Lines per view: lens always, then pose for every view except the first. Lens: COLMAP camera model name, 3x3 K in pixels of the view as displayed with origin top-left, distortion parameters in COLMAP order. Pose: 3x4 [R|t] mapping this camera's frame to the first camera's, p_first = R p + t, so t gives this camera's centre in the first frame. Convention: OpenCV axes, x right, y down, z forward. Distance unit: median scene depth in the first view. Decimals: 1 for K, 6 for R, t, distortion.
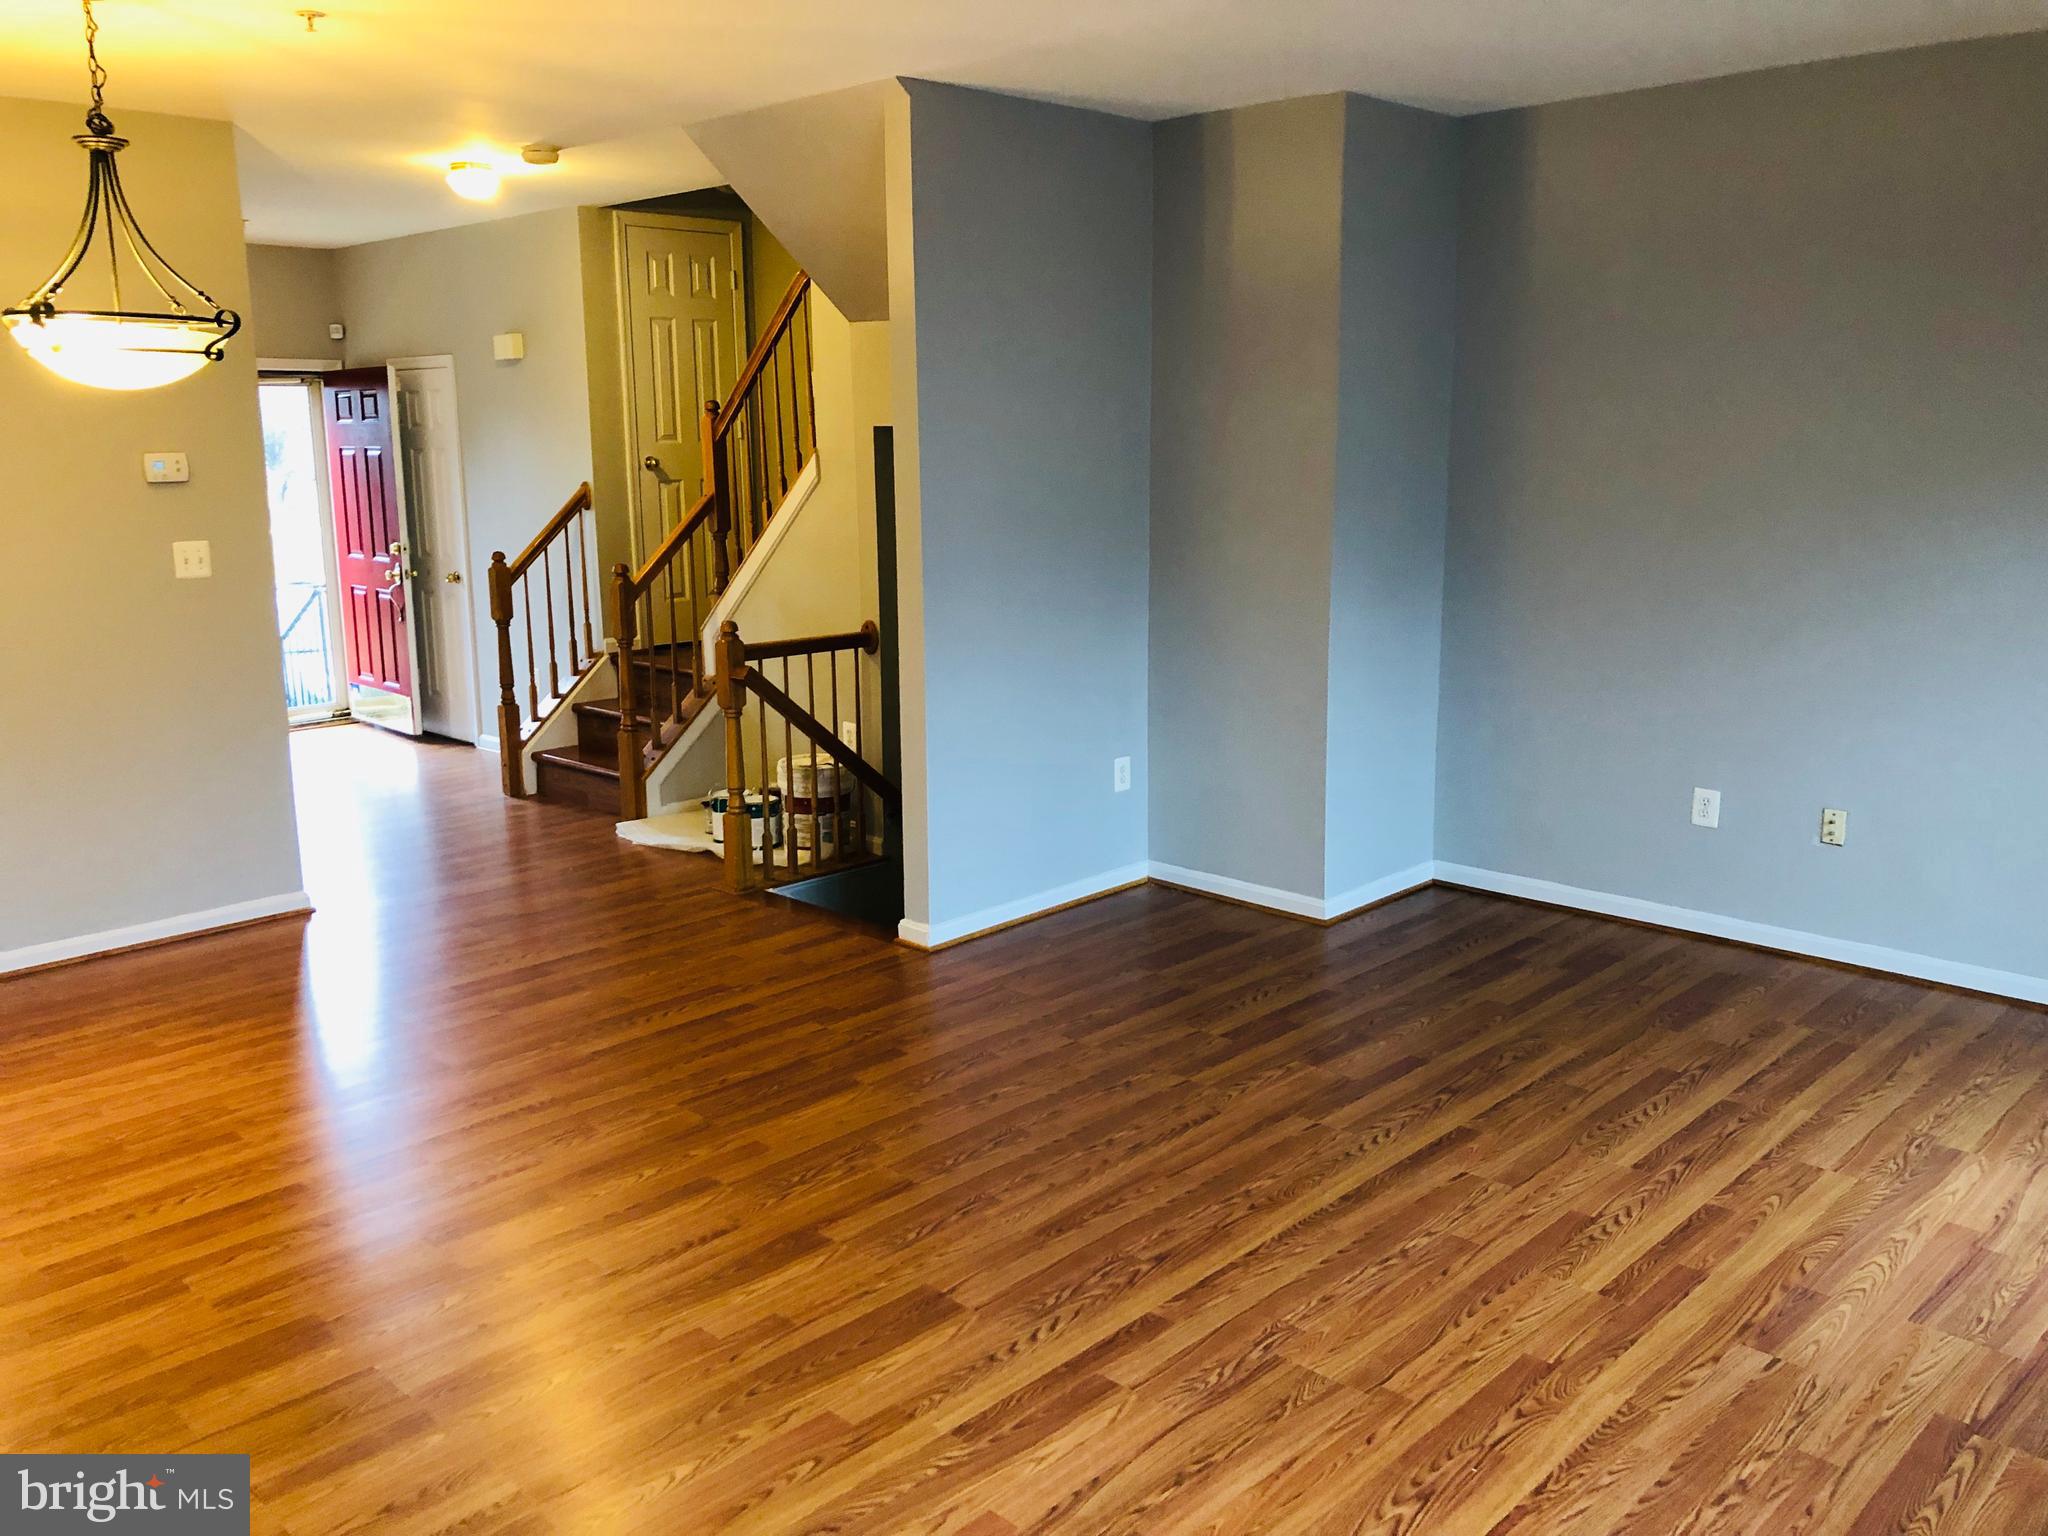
lens RADIAL K [[1650.7, 0, 1025.2], [0, 1650.7, 742.2], [0, 0, 1]] dist [0.056344, -0.102707]
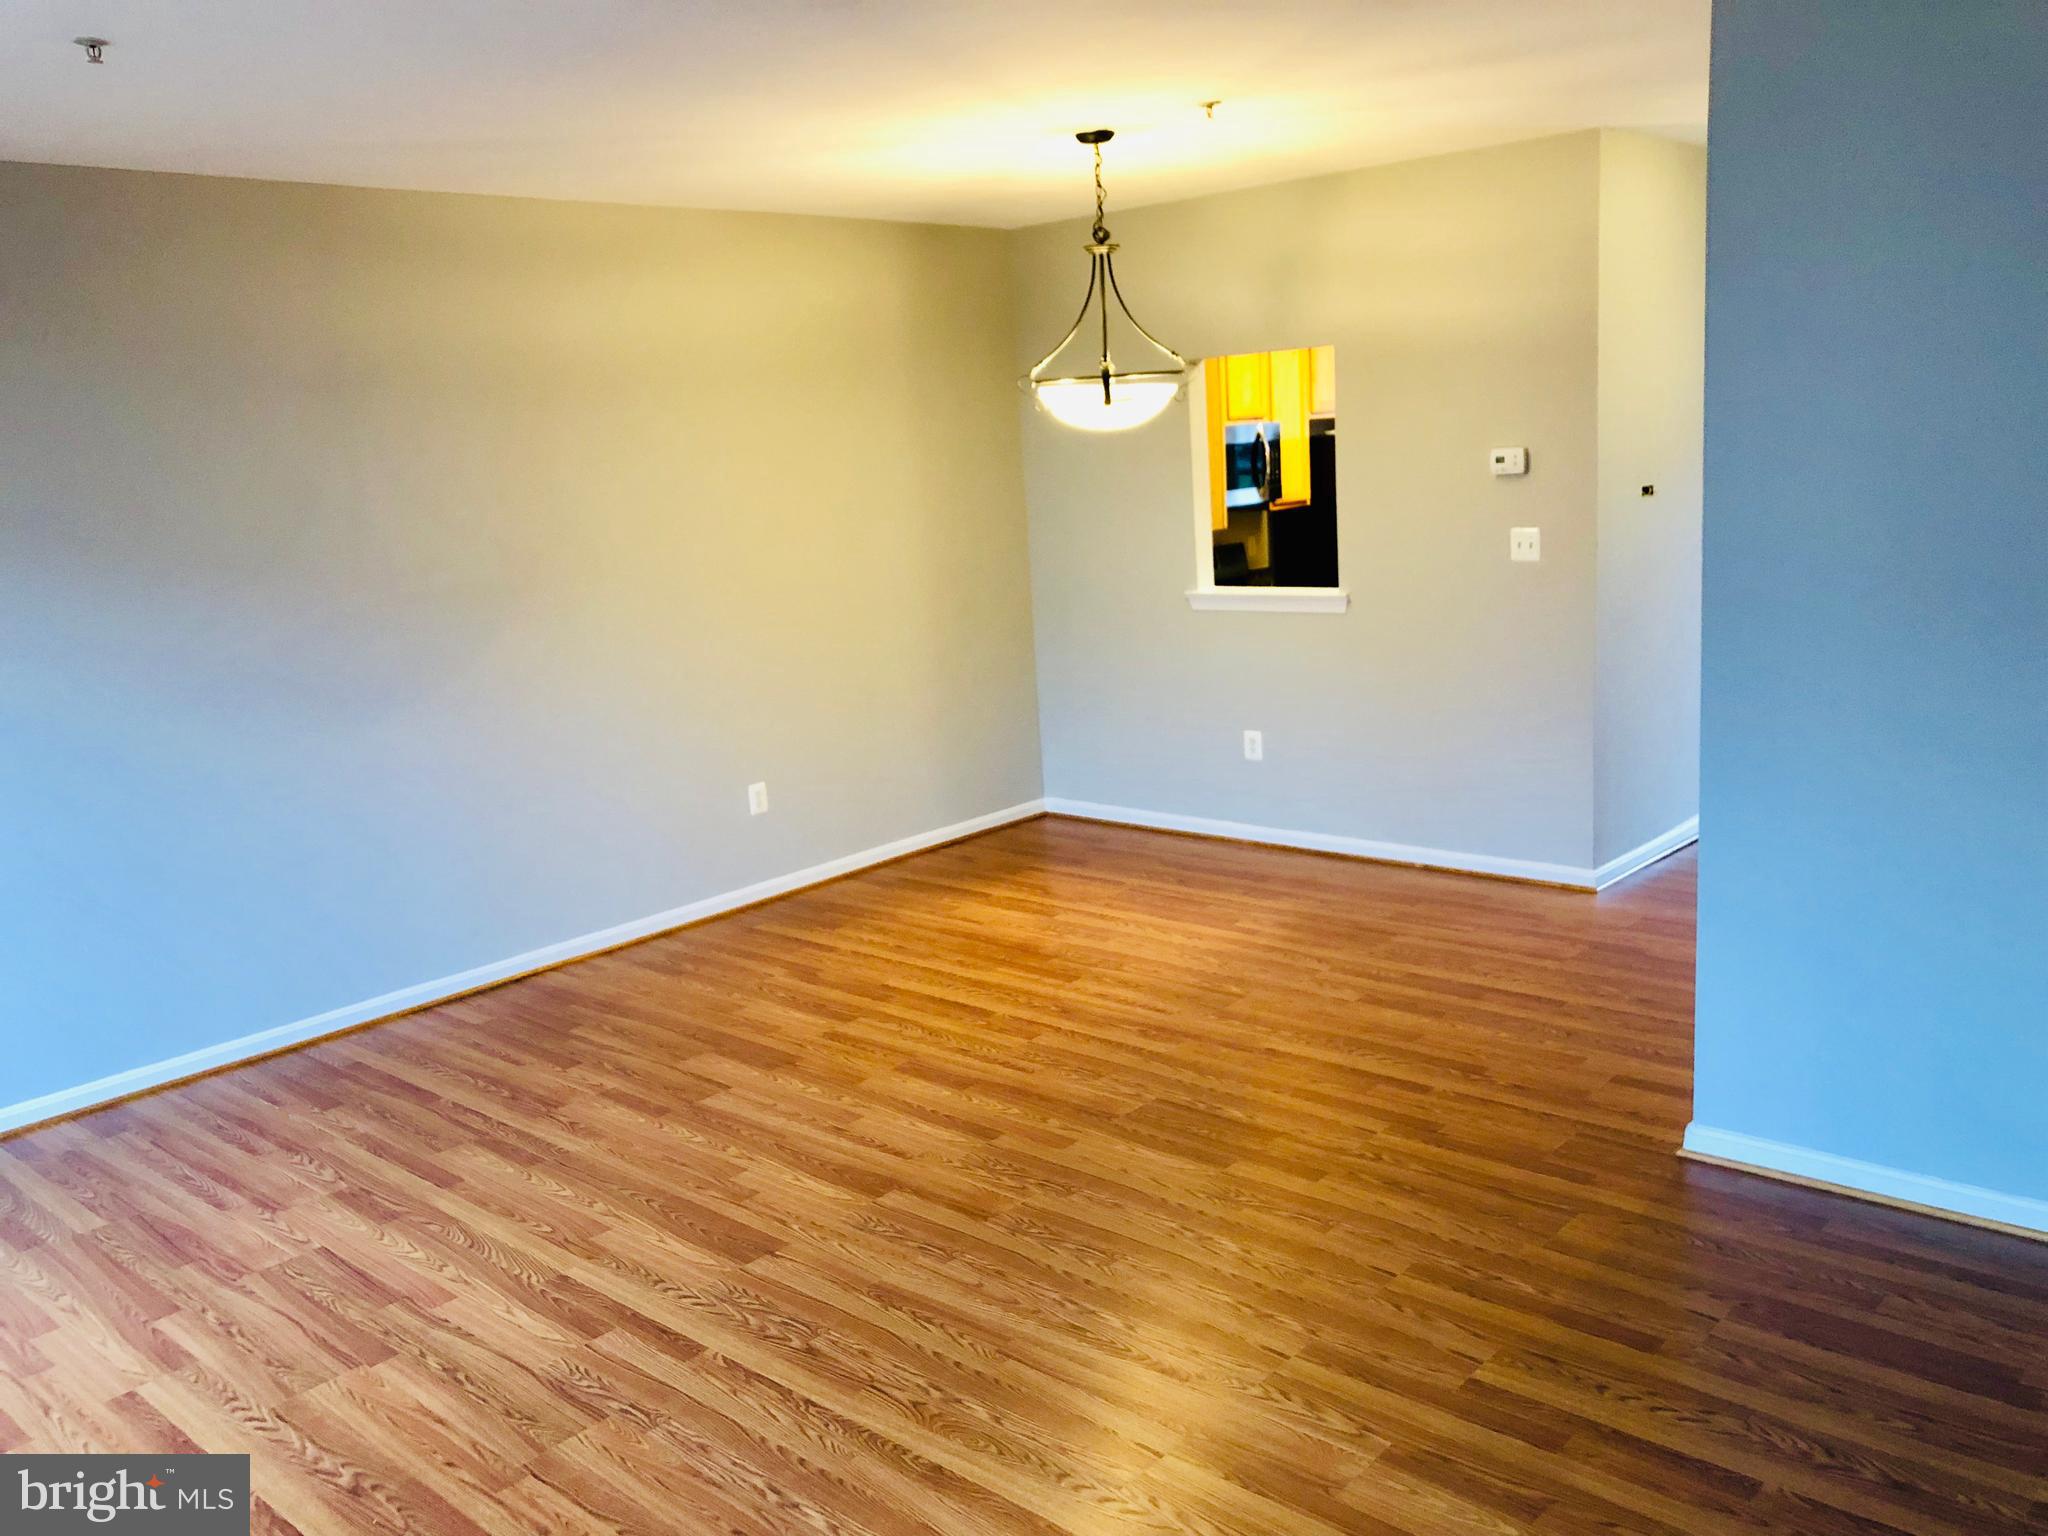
lens RADIAL K [[1650.7, 0, 1025.2], [0, 1650.7, 742.2], [0, 0, 1]] dist [0.056344, -0.102707]
pose [[0.049182, 0.192446, -0.980074, 0.954604], [-0.131631, 0.973952, 0.184639, -0.232340], [0.990078, 0.119927, 0.073233, 0.979884]]
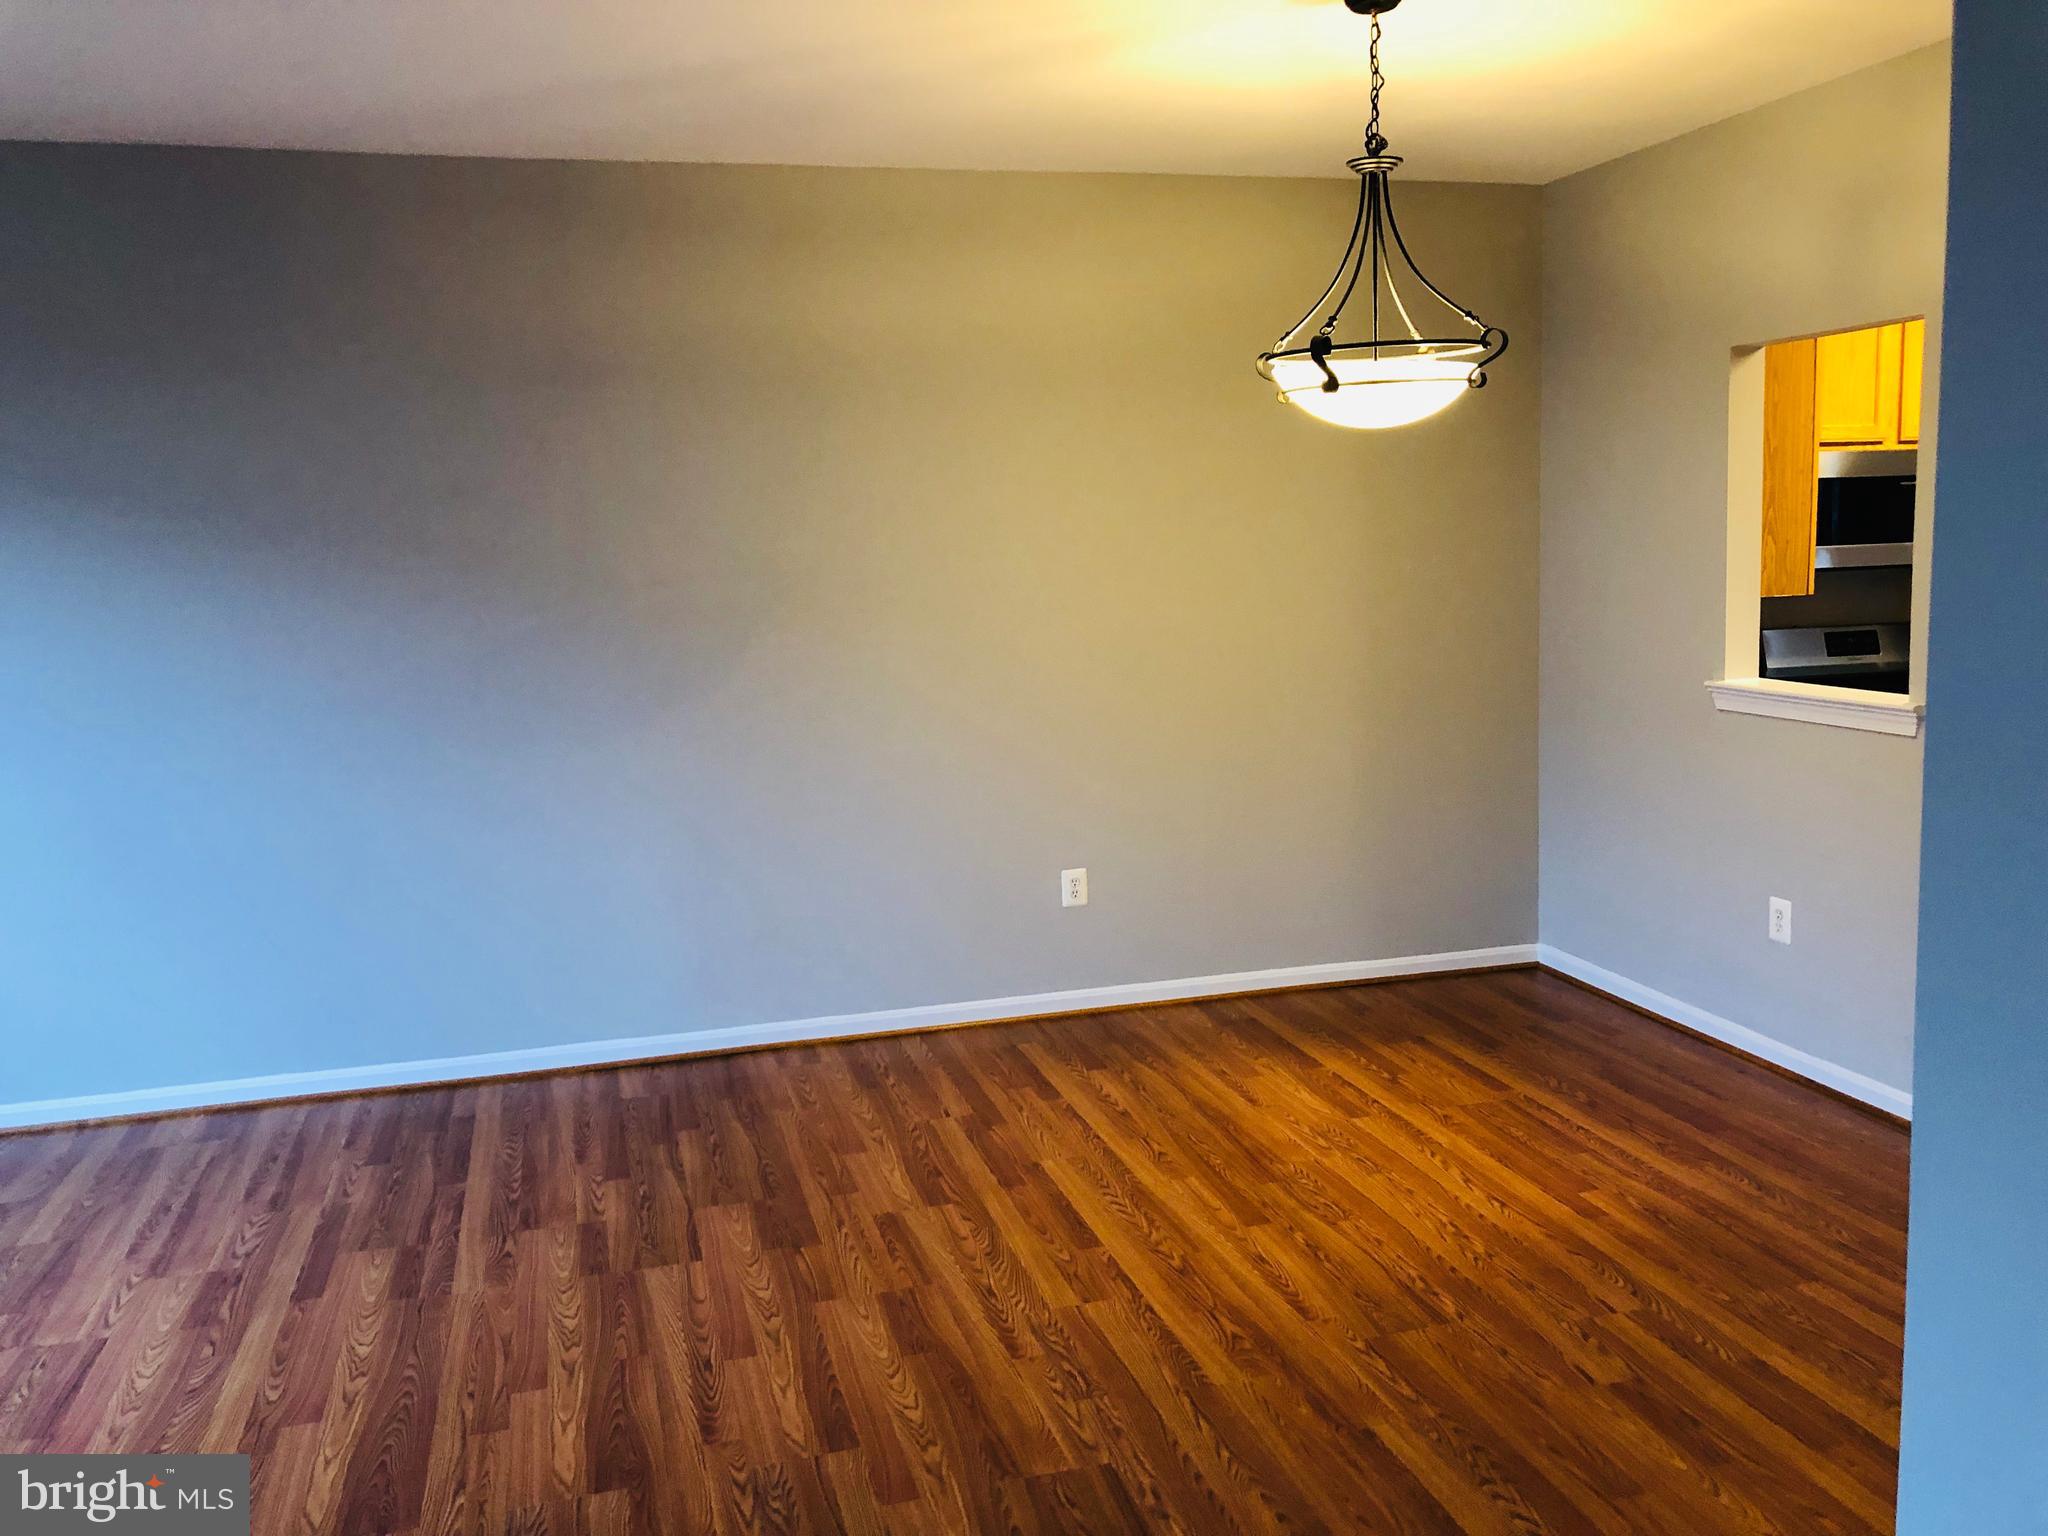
lens RADIAL K [[1653.9, 0, 1034.6], [0, 1653.9, 769.4], [0, 0, 1]] dist [0.011104, -0.001026]
pose [[-0.491517, 0.157767, -0.856458, 0.419220], [-0.129796, 0.959198, 0.251181, -0.273794], [0.861141, 0.234625, -0.450984, 1.471314]]
